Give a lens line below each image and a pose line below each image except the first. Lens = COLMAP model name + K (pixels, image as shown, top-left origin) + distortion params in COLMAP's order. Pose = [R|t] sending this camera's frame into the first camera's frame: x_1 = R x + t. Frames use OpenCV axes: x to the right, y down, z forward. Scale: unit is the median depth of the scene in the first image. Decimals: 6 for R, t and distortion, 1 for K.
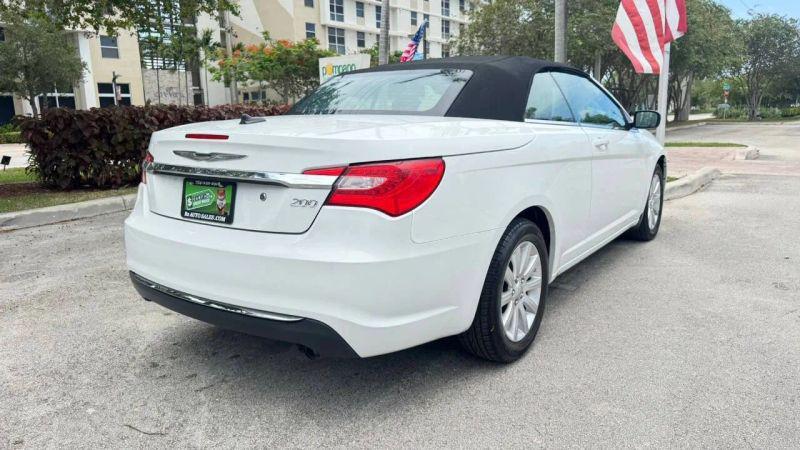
lens RADIAL K [[565.4, 0, 400.0], [0, 565.4, 225.0], [0, 0, 1]] dist [-0.002724, -0.005978]
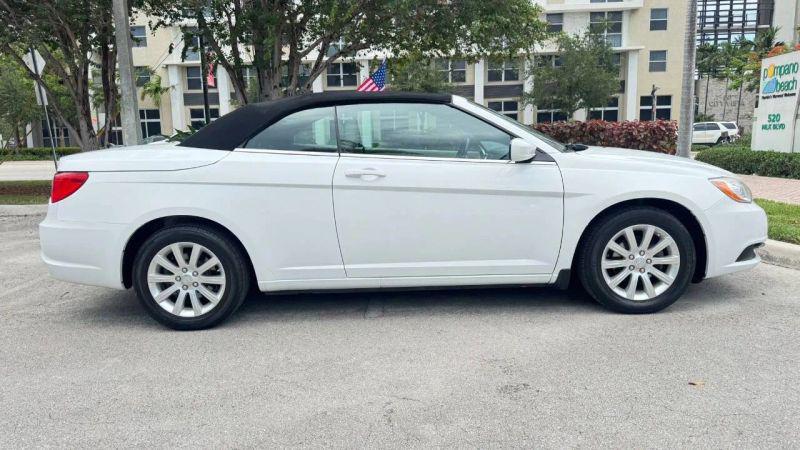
lens RADIAL K [[565.4, 0, 400.0], [0, 565.4, 225.0], [0, 0, 1]] dist [-0.002724, -0.005978]
pose [[0.567822, 0.127668, -0.813191, 0.103583], [-0.141105, 0.988373, 0.056642, -0.009945], [0.810967, 0.082583, 0.579235, 0.042461]]
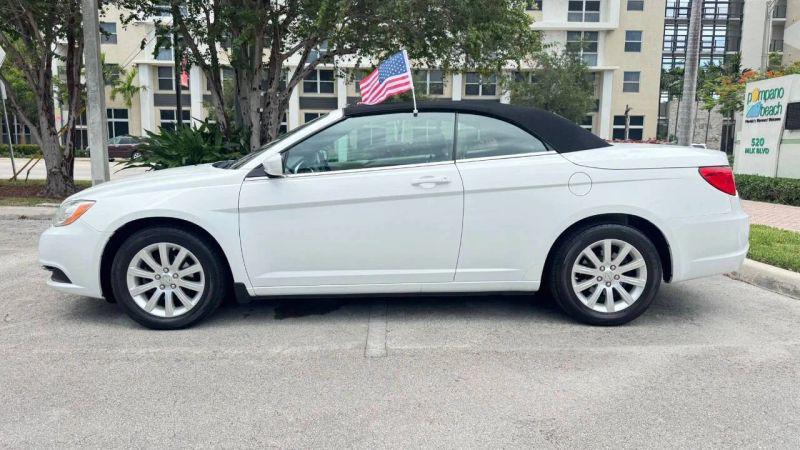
lens RADIAL K [[565.4, 0, 400.0], [0, 565.4, 225.0], [0, 0, 1]] dist [-0.002724, -0.005978]
pose [[0.606180, 0.130797, -0.784499, 0.090213], [-0.172697, 0.984497, 0.030700, -0.010339], [0.776352, 0.116871, 0.619370, 0.045162]]
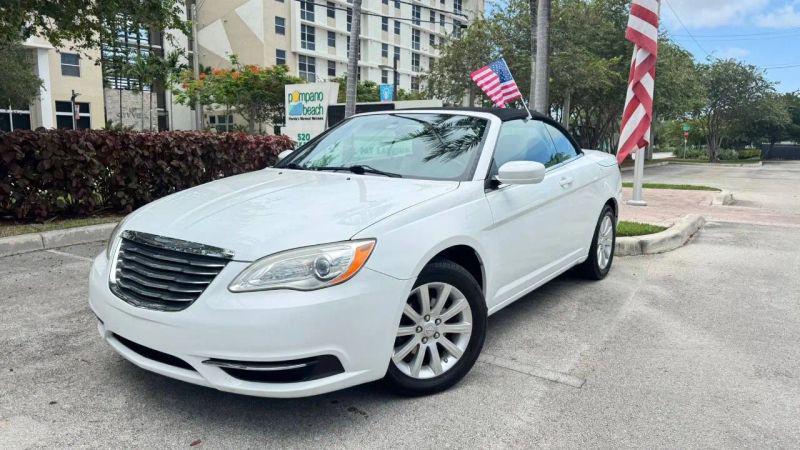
lens RADIAL K [[563.5, 0, 400.8], [0, 563.5, 214.3], [0, 0, 1]] dist [-0.000063, -0.008584]
pose [[0.997851, 0.026580, 0.059898, 0.000451], [-0.022463, 0.997406, -0.068381, -0.005870], [-0.061560, 0.066889, 0.995860, 0.019823]]
